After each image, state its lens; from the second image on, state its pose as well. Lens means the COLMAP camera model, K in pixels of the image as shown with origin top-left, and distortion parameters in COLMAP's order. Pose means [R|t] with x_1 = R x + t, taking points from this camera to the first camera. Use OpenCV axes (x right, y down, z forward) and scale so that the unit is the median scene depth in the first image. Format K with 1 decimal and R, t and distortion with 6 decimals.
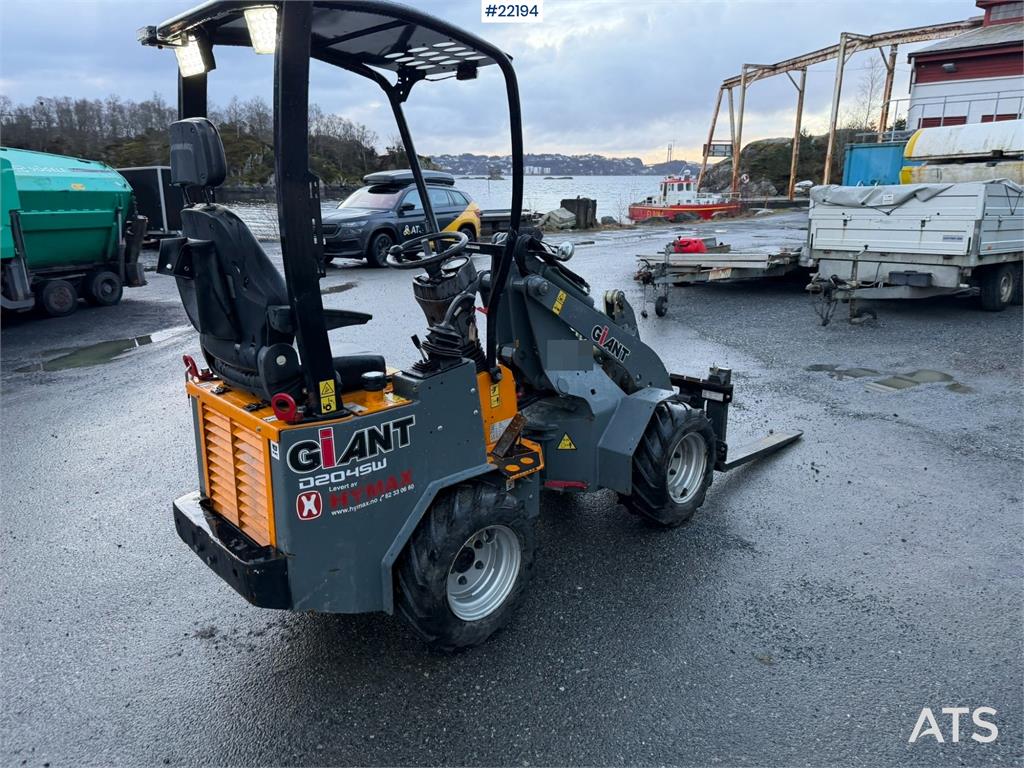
lens RADIAL K [[712.2, 0, 511.9], [0, 712.2, 381.3], [0, 0, 1]] dist [0.056251, -0.077239]
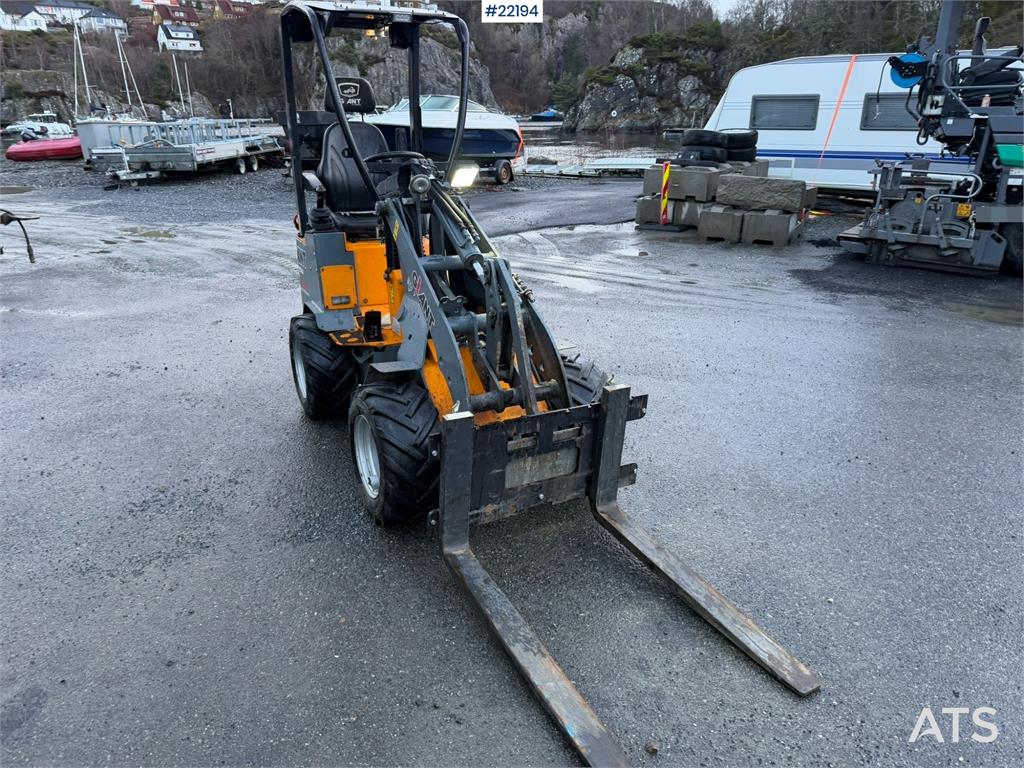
lens RADIAL K [[707.3, 0, 520.7], [0, 707.3, 394.1], [0, 0, 1]] dist [0.018107, -0.036049]
pose [[-0.278440, 0.353993, -0.892838, 0.896282], [-0.265272, 0.865097, 0.425722, -0.342903], [0.923094, 0.355383, -0.146973, 1.227141]]
